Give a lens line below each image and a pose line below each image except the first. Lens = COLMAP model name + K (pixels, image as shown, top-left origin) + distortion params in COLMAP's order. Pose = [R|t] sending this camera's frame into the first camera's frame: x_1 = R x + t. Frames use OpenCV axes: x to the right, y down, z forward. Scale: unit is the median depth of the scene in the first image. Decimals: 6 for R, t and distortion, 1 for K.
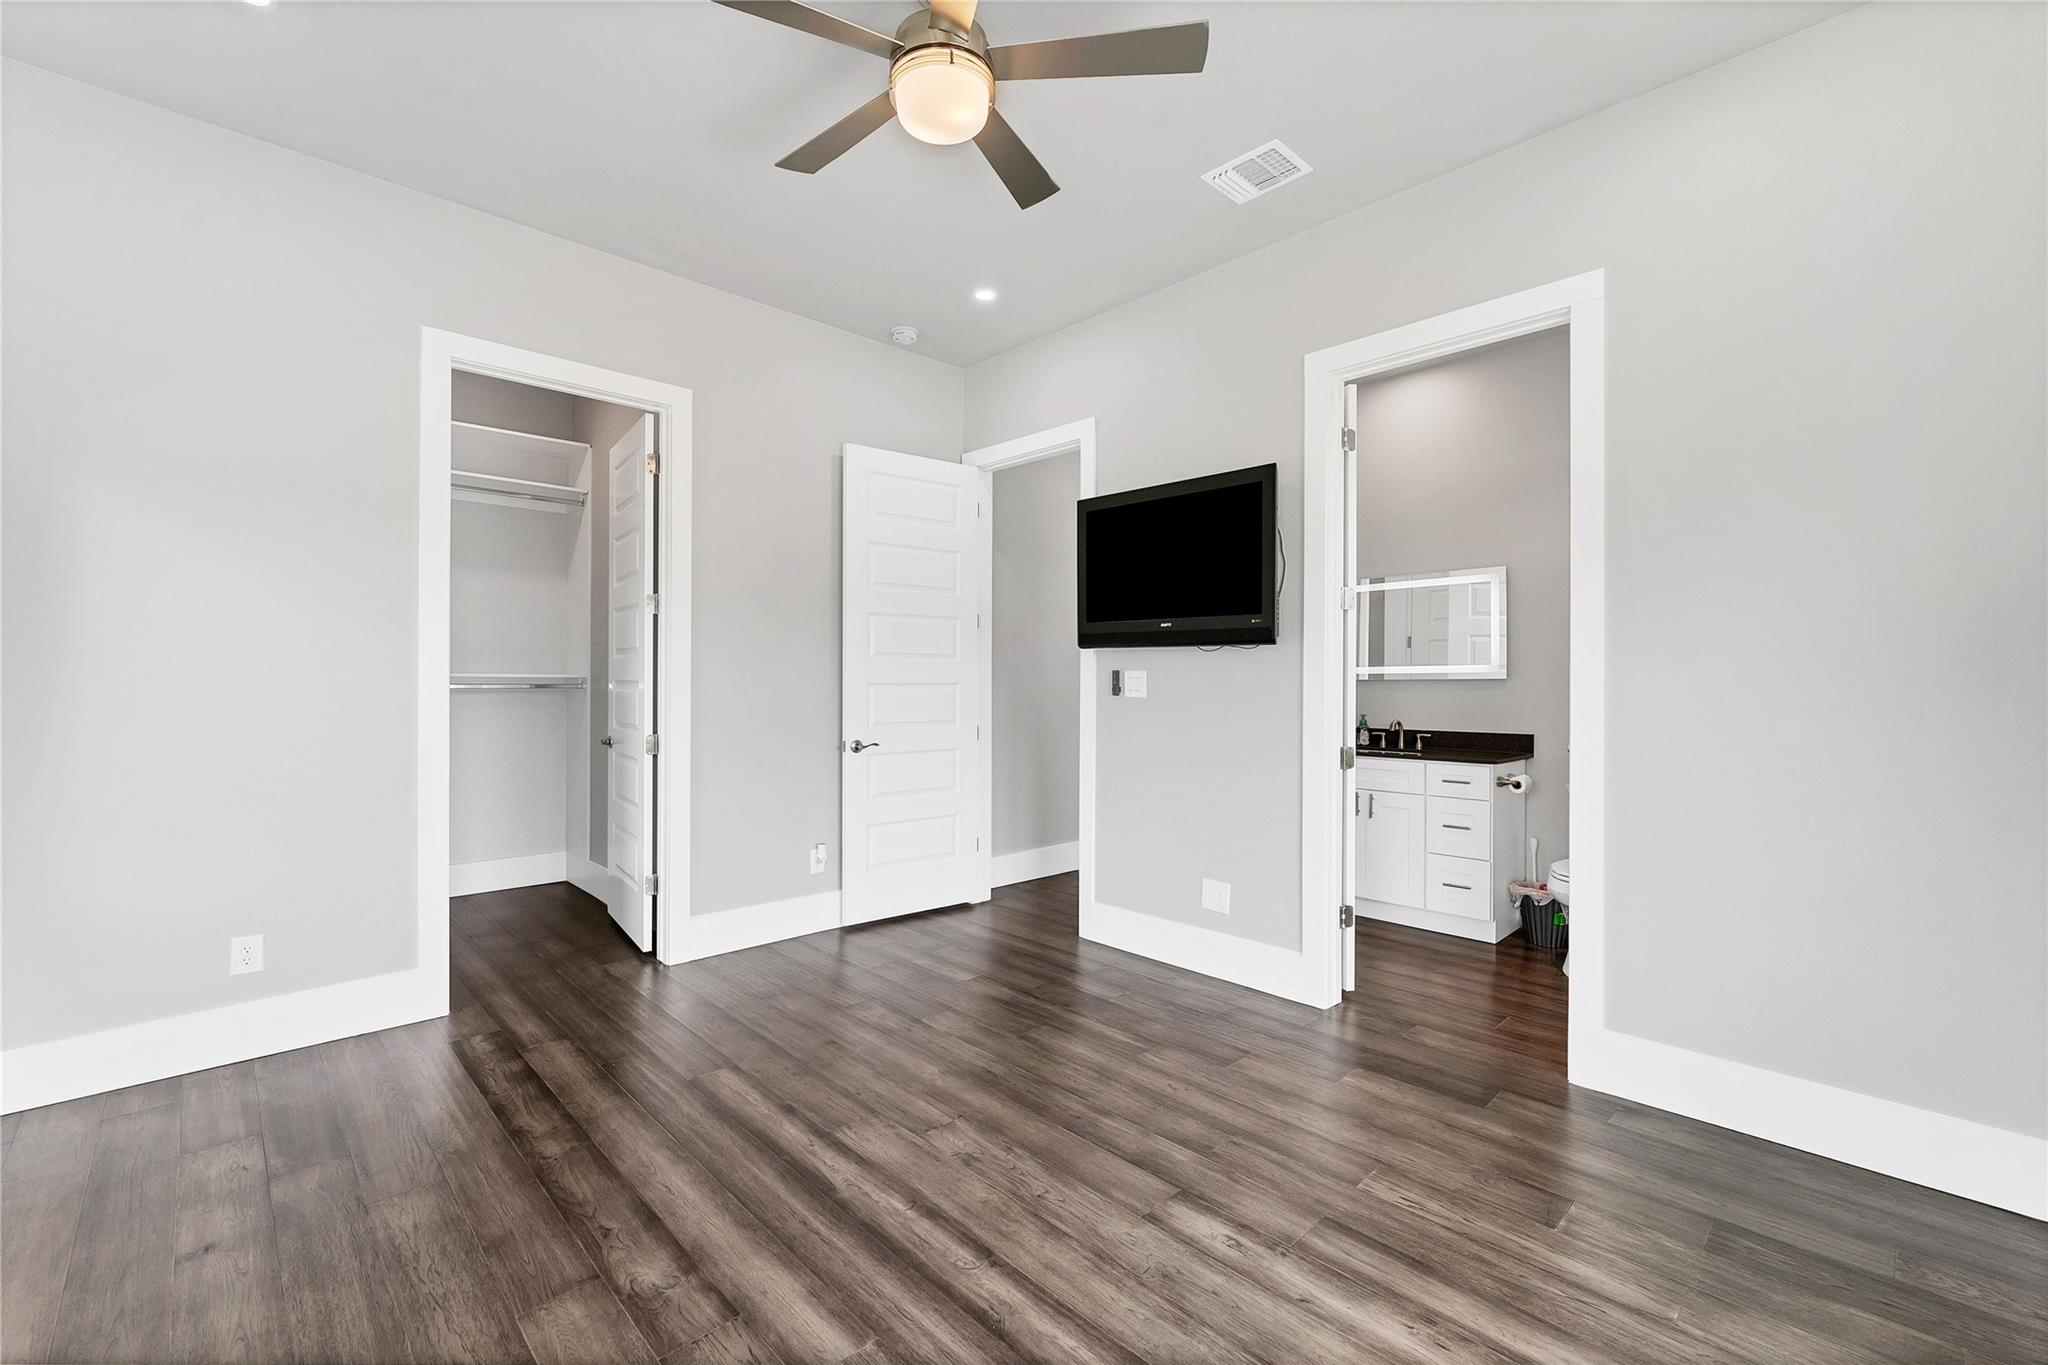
lens RADIAL K [[868.3, 0, 1024.9], [0, 868.3, 678.6], [0, 0, 1]] dist [-0.002631, -0.001085]
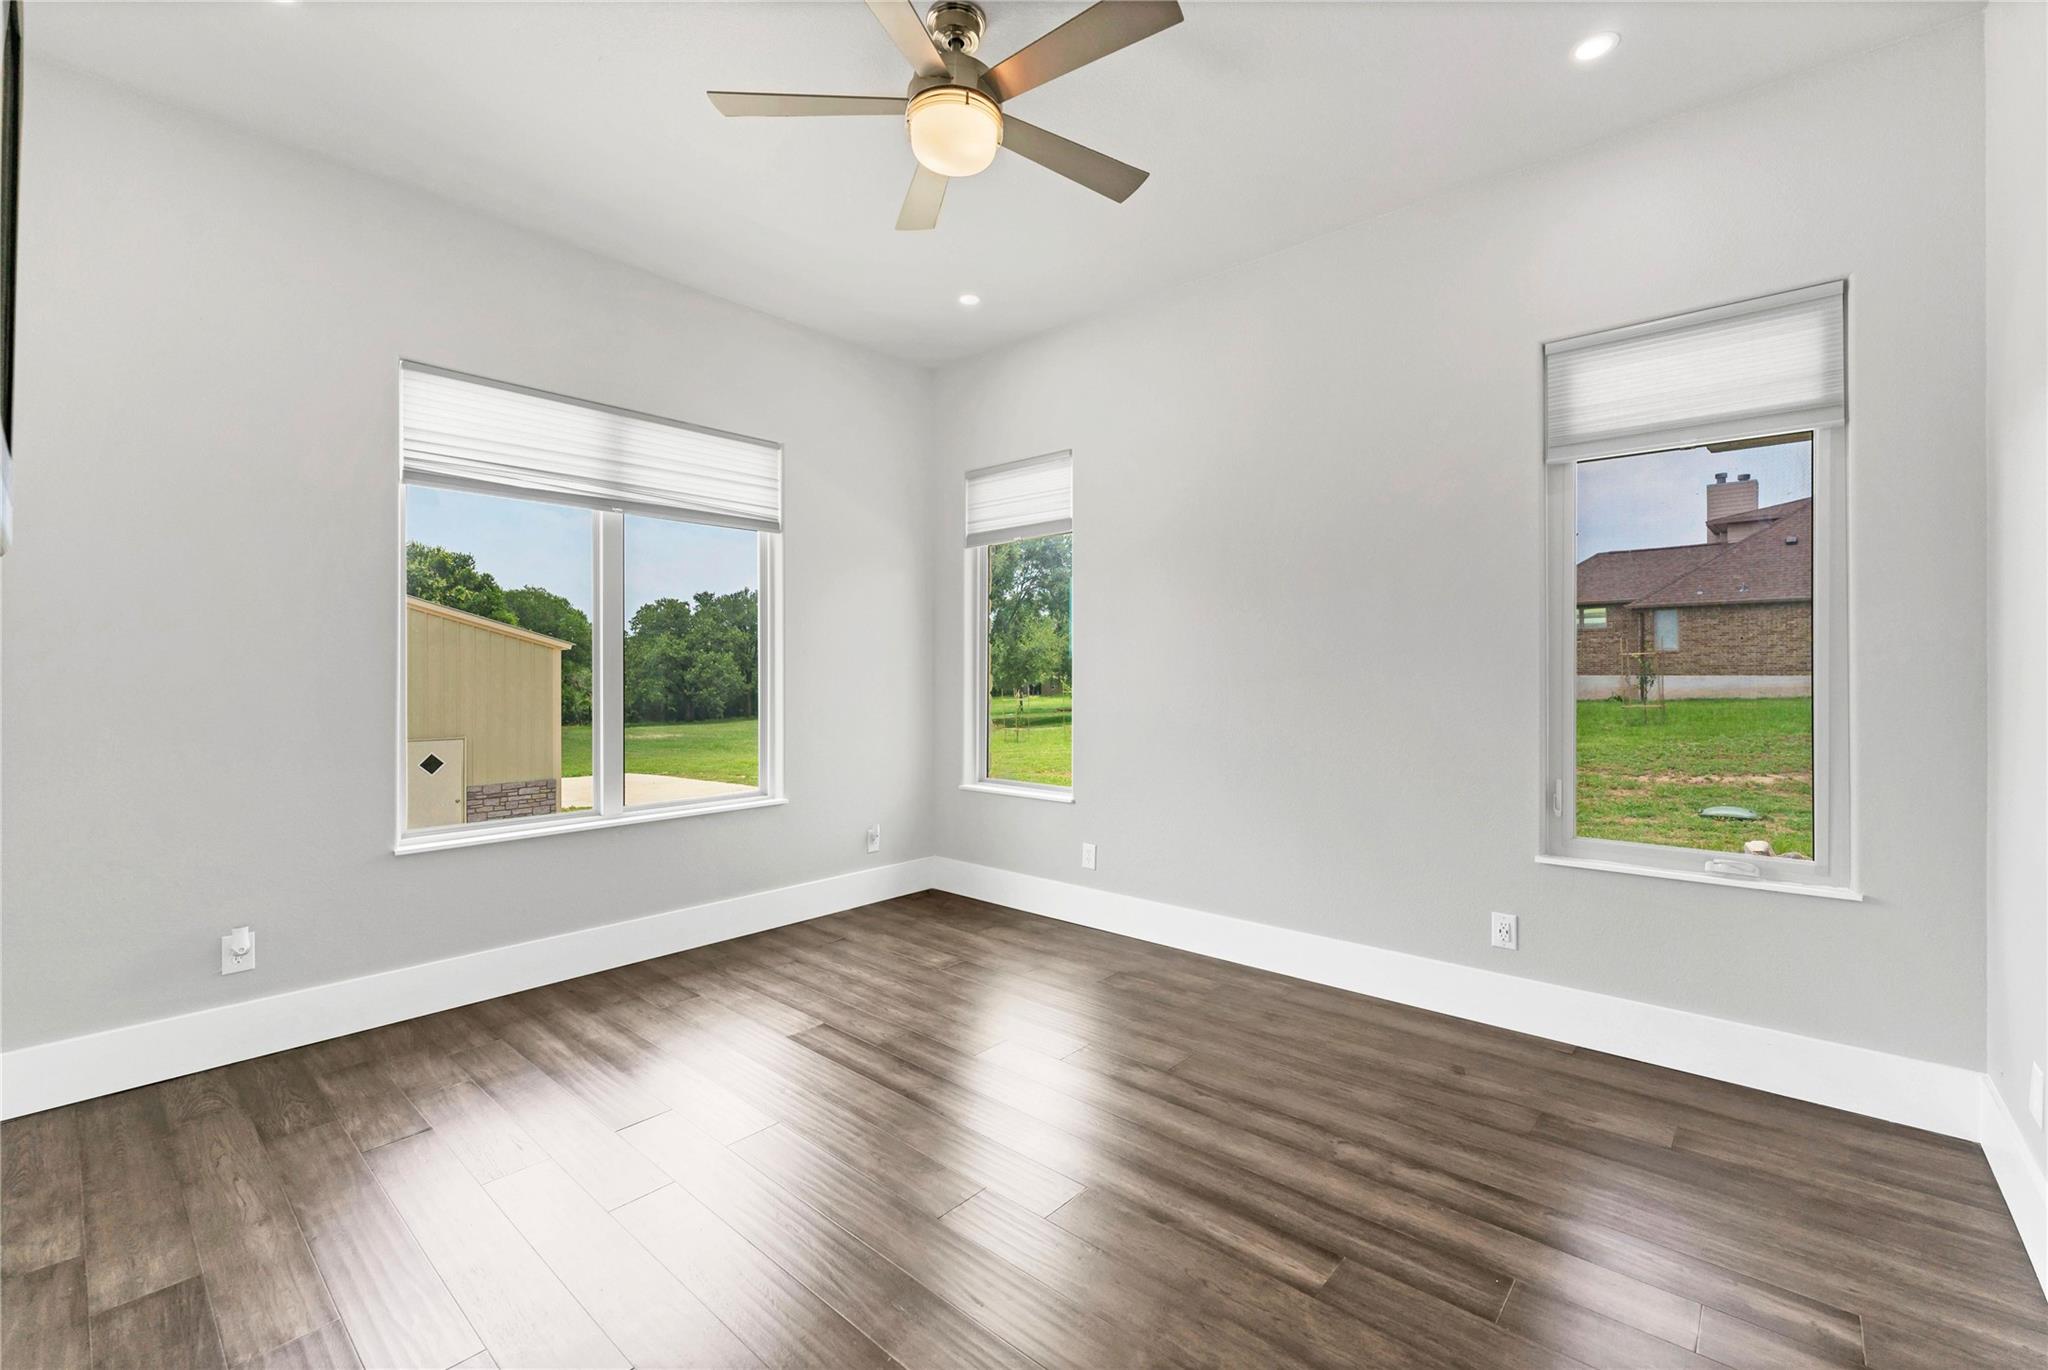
lens RADIAL K [[897.7, 0, 1034.1], [0, 897.7, 675.7], [0, 0, 1]] dist [-0.000039, -0.000007]
pose [[-0.996190, -0.003151, -0.087149, -0.108092], [-0.003733, 0.999972, 0.006522, -0.003036], [0.087126, 0.006822, -0.996174, 2.272915]]
